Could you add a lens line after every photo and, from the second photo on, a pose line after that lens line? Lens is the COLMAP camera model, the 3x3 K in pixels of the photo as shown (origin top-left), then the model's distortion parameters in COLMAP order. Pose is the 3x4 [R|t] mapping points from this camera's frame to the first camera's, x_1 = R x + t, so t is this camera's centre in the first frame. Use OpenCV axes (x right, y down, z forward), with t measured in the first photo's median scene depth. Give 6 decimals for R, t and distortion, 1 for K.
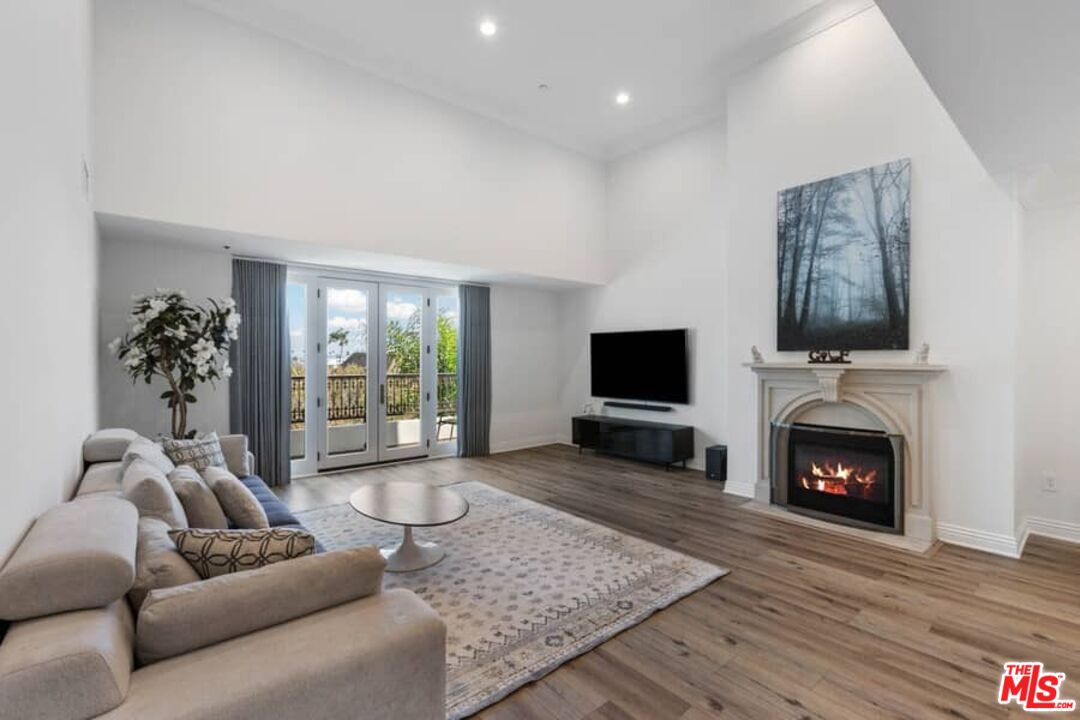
lens RADIAL K [[477.4, 0, 540.0], [0, 477.4, 360.0], [0, 0, 1]] dist [0.000389, 0.000595]
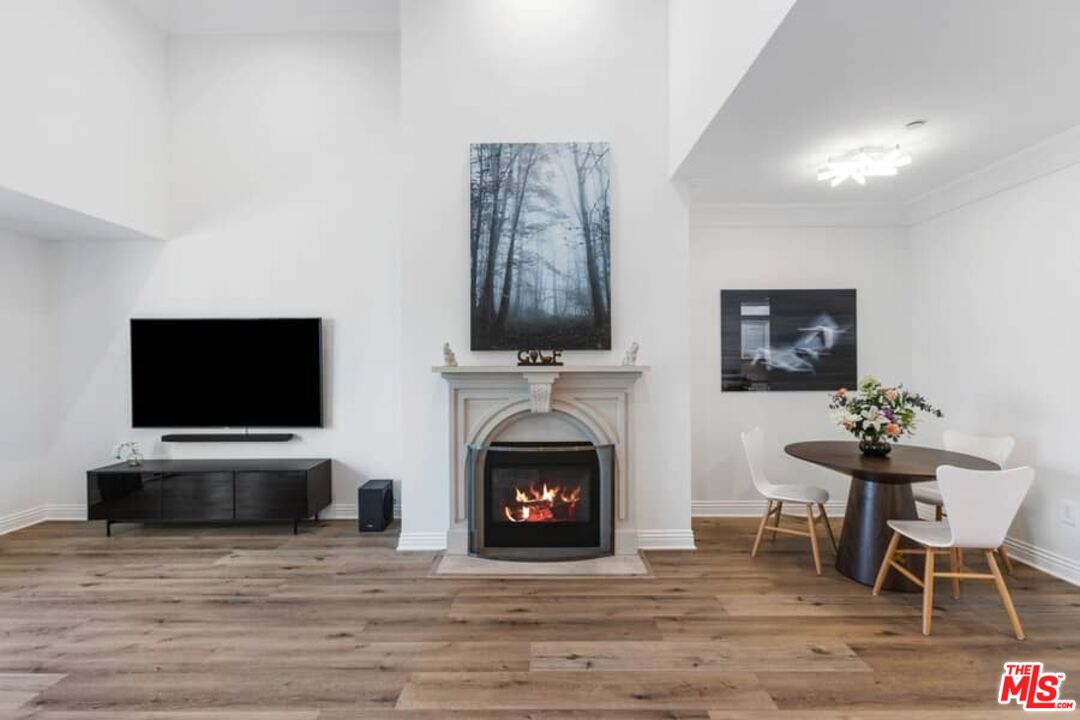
lens RADIAL K [[477.9, 0, 540.0], [0, 477.9, 360.0], [0, 0, 1]] dist [-0.010039, 0.001113]
pose [[0.648691, 0.000958, 0.761051, -0.015284], [0.007446, 0.999943, -0.007606, 0.003678], [-0.761015, 0.010601, 0.648647, 0.457341]]
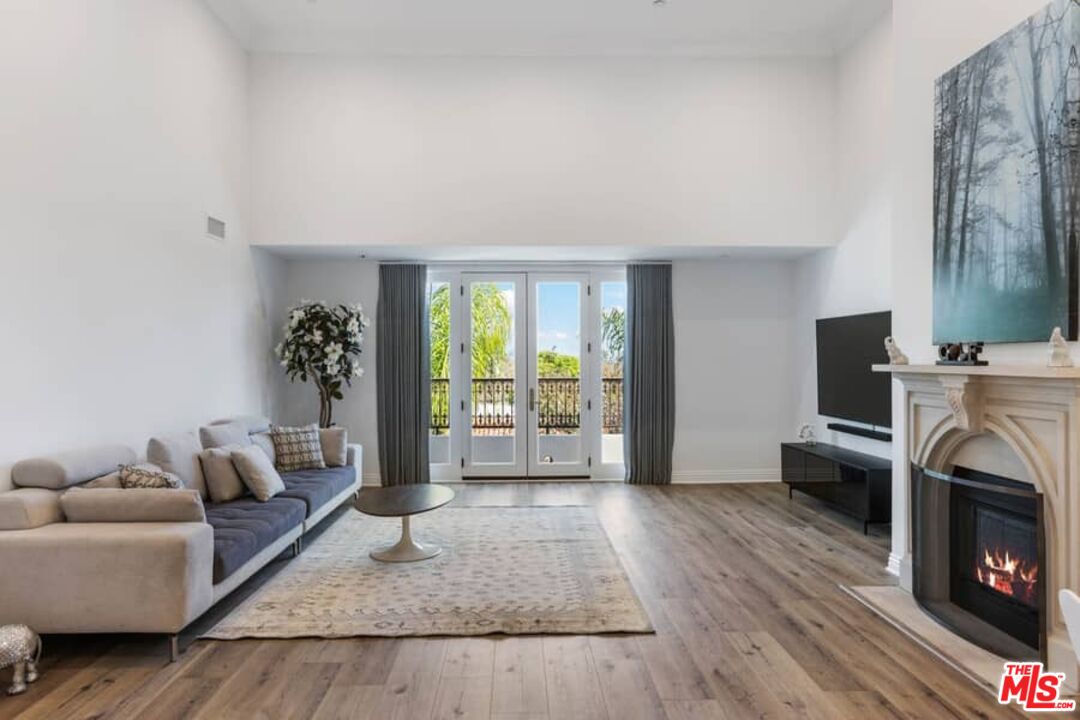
lens RADIAL K [[706.7, 0, 540.0], [0, 706.7, 360.0], [0, 0, 1]] dist [0.030044, -0.003114]
pose [[0.790275, -0.002108, -0.612749, 0.714949], [0.002467, 0.999997, -0.000258, -0.000558], [0.612747, -0.001308, 0.790278, -0.021083]]
